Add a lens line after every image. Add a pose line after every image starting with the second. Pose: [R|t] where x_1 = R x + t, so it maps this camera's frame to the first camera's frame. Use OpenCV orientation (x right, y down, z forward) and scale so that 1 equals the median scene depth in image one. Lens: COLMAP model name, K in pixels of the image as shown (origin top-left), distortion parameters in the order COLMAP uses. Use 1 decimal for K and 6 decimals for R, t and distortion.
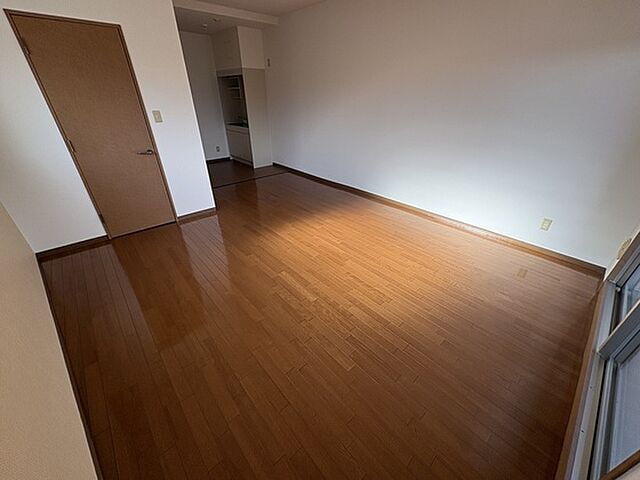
lens RADIAL K [[255.6, 0, 319.0], [0, 255.6, 240.6], [0, 0, 1]] dist [-0.003764, 0.000414]
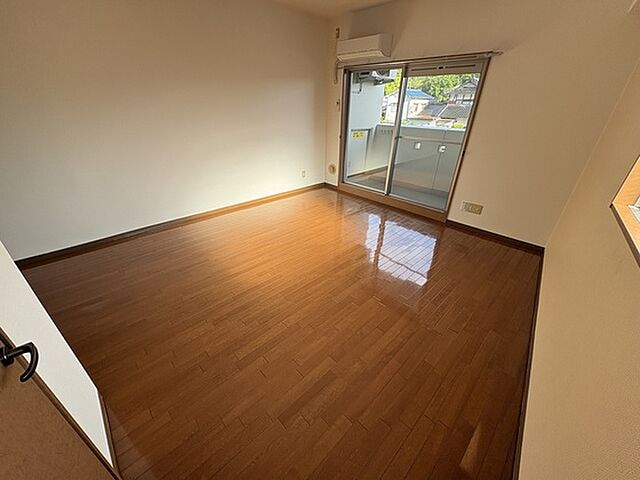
lens RADIAL K [[255.6, 0, 319.3], [0, 255.6, 239.5], [0, 0, 1]] dist [-0.003764, 0.000414]
pose [[-0.047887, -0.472566, 0.879993, -0.646067], [0.480816, 0.761310, 0.434997, -0.308153], [-0.875513, 0.443946, 0.190760, 0.528050]]
